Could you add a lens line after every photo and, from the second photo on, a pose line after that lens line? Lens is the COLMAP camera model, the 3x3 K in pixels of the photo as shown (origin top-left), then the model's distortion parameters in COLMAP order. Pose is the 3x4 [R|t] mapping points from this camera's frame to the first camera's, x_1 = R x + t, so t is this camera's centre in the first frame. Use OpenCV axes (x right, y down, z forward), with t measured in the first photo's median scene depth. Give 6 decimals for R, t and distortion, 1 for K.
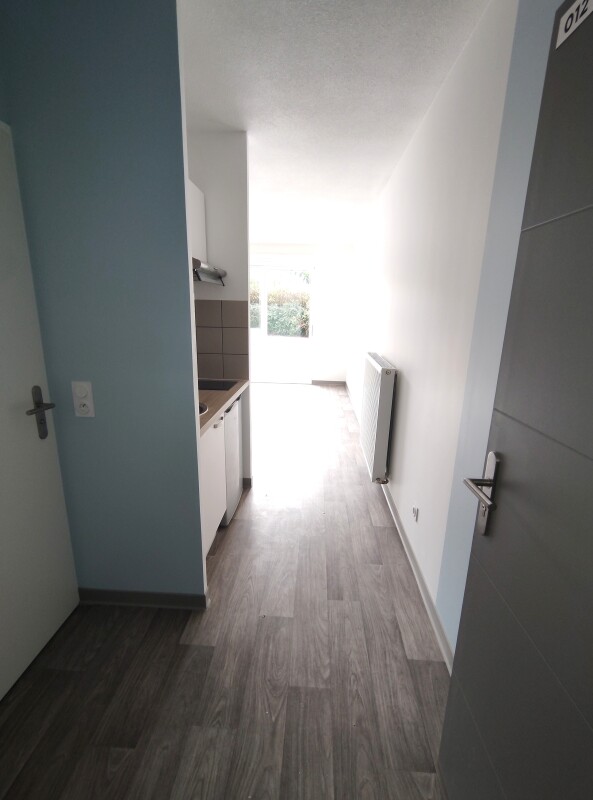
lens RADIAL K [[371.4, 0, 296.5], [0, 371.4, 400.0], [0, 0, 1]] dist [0.001755, 0.000228]
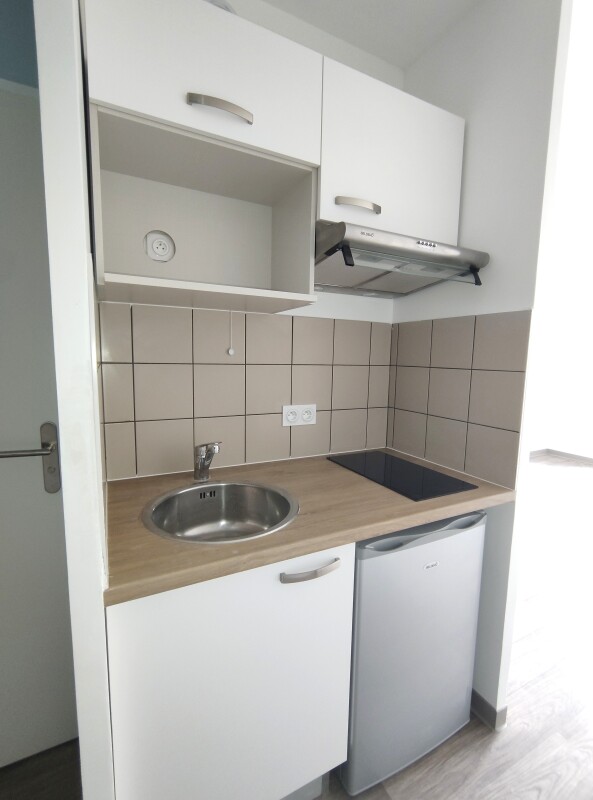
lens RADIAL K [[371.4, 0, 296.5], [0, 371.4, 400.0], [0, 0, 1]] dist [0.001755, 0.000228]
pose [[0.504119, 0.097536, -0.858109, 0.116101], [-0.213777, 0.976774, -0.014565, -0.102522], [0.836758, 0.190787, 0.513261, 0.580736]]
